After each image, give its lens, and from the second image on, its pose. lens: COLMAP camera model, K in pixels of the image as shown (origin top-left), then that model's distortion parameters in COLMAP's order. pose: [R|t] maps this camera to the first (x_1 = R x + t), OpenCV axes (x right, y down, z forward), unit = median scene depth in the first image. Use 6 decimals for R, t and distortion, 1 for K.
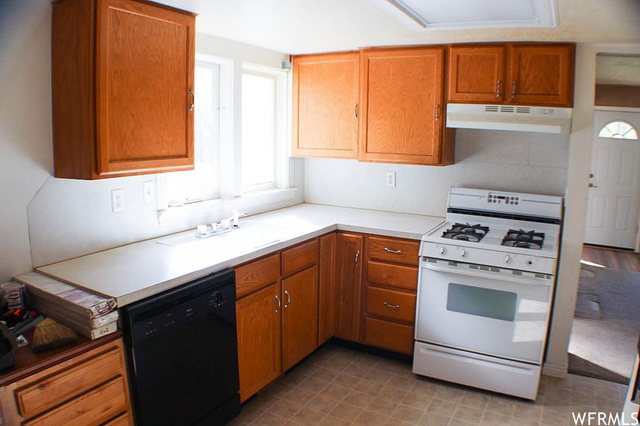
lens RADIAL K [[458.3, 0, 320.0], [0, 458.3, 213.0], [0, 0, 1]] dist [-0.214327, 0.079264]
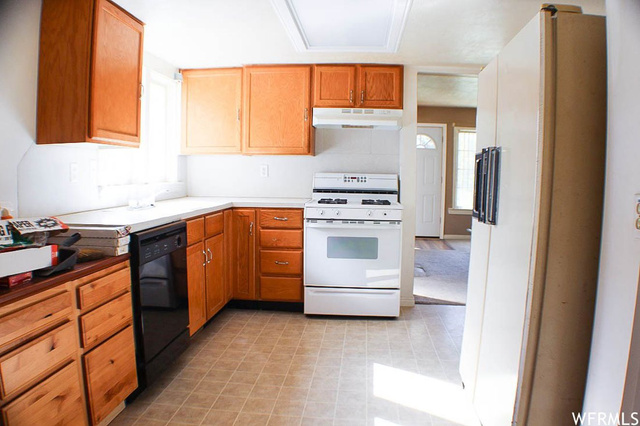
lens RADIAL K [[458.3, 0, 320.0], [0, 458.3, 213.0], [0, 0, 1]] dist [-0.214327, 0.079264]
pose [[0.912752, -0.042949, 0.406251, -0.271259], [0.073437, 0.995508, -0.059753, 0.157230], [-0.401860, 0.084373, 0.911806, -0.232218]]
